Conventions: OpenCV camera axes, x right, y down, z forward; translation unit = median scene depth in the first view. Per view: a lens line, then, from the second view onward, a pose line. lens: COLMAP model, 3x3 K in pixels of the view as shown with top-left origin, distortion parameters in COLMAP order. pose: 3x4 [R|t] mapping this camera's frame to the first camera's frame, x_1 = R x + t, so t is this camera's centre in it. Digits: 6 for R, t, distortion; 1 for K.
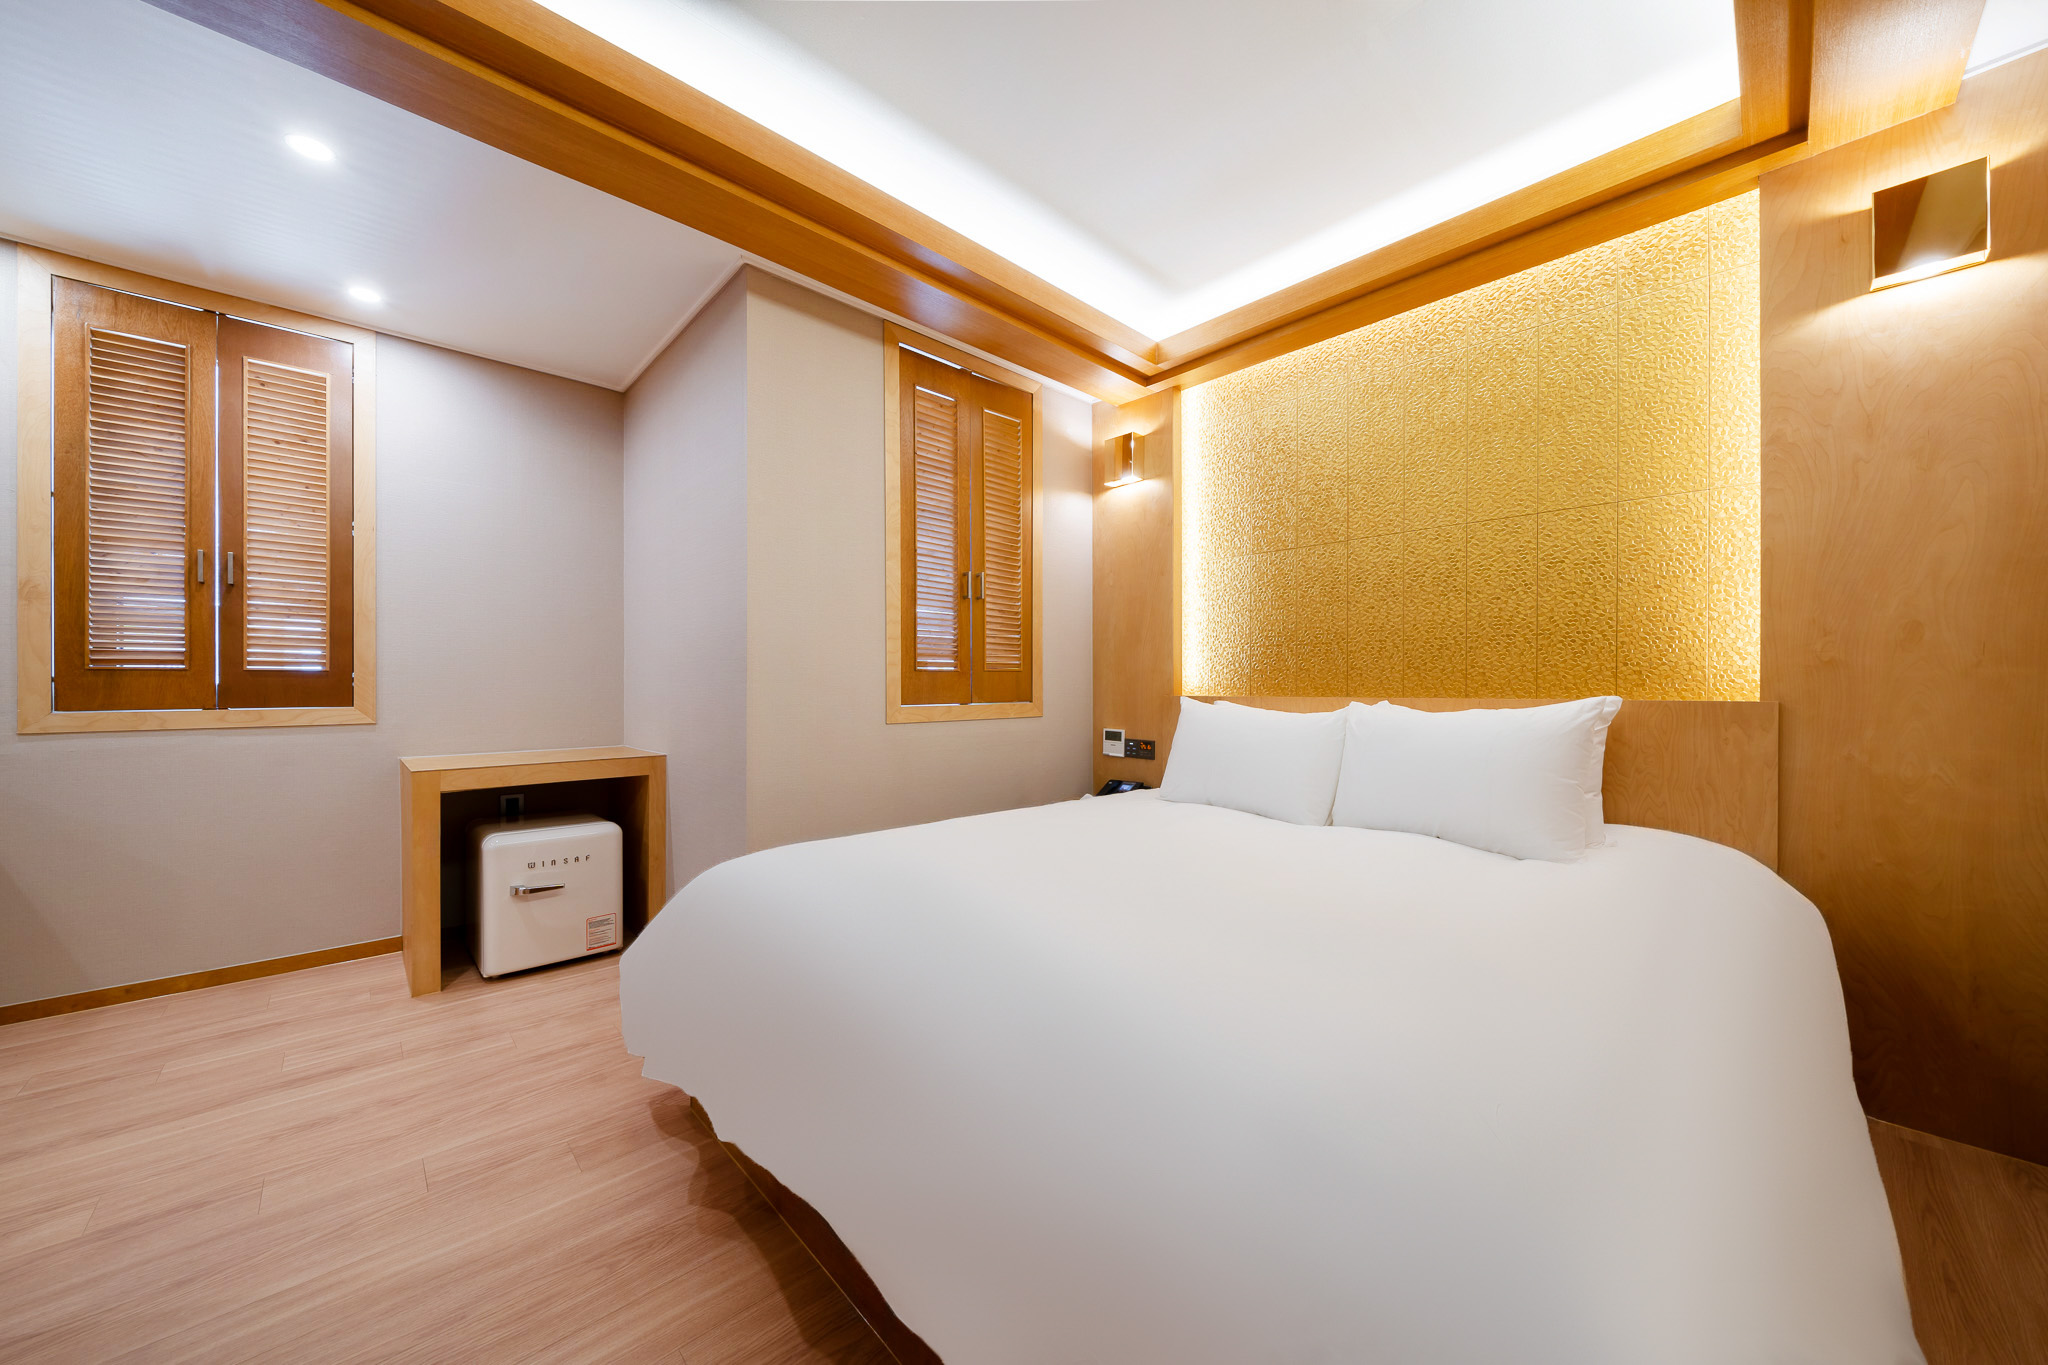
lens RADIAL K [[696.2, 0, 1022.9], [0, 696.2, 686.7], [0, 0, 1]] dist [-0.001855, -0.000159]
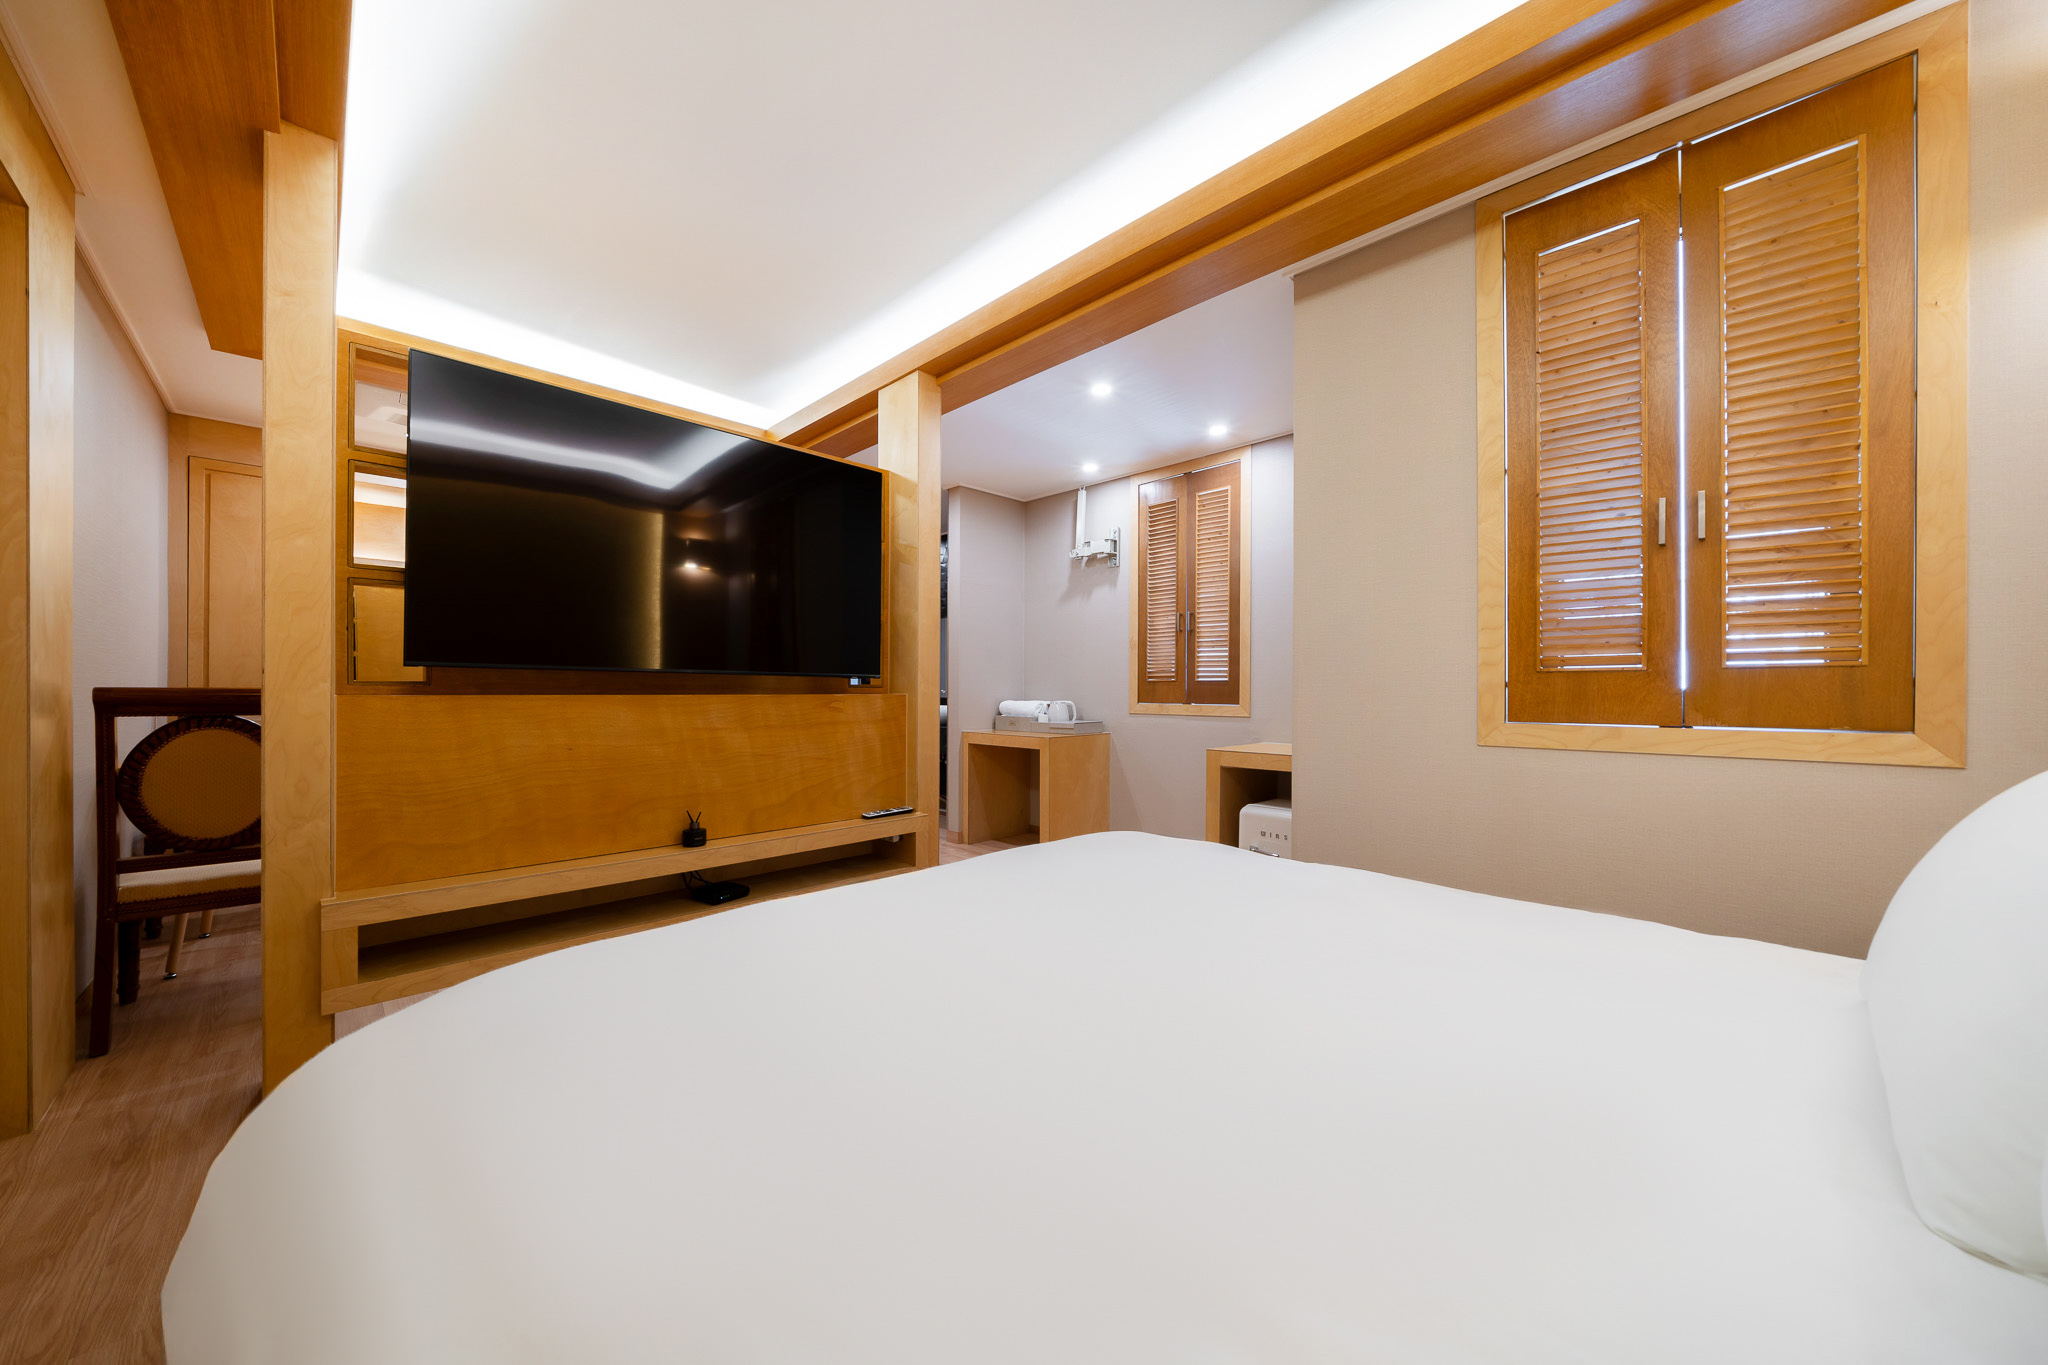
lens RADIAL K [[696.2, 0, 1022.9], [0, 696.2, 686.7], [0, 0, 1]] dist [-0.001855, -0.000159]
pose [[0.062984, -0.002154, -0.998012, 0.504860], [-0.005484, 0.999982, -0.002505, -0.003915], [0.997999, 0.005631, 0.062971, 0.467110]]
